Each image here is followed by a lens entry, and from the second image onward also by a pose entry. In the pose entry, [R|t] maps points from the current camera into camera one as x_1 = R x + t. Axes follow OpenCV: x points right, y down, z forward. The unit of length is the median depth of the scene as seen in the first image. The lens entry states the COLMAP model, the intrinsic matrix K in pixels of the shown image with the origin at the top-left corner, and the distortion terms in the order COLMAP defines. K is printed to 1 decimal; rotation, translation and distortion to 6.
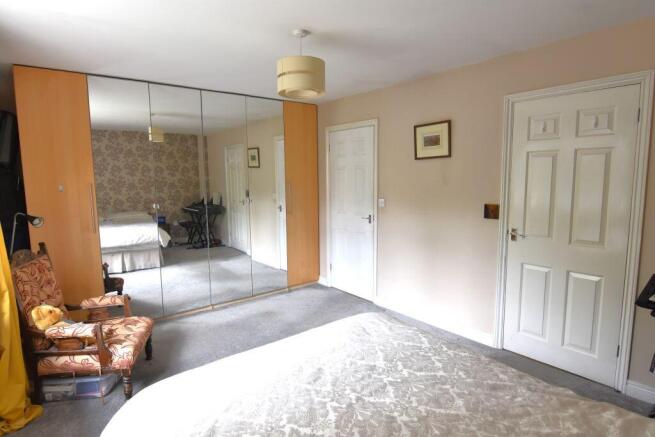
lens RADIAL K [[381.1, 0, 327.5], [0, 381.1, 218.5], [0, 0, 1]] dist [0.002455, -0.000202]
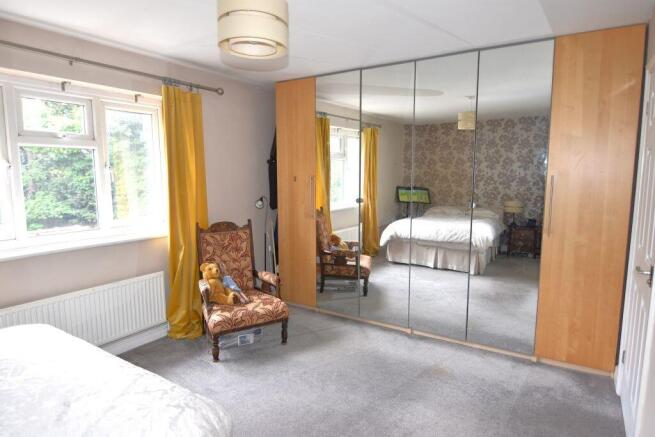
lens RADIAL K [[381.1, 0, 327.5], [0, 381.1, 218.5], [0, 0, 1]] dist [0.002455, -0.000202]
pose [[0.293580, 0.123622, -0.947908, 0.291506], [-0.106189, 0.989683, 0.096182, -0.048350], [0.950018, 0.072420, 0.303678, 0.428985]]
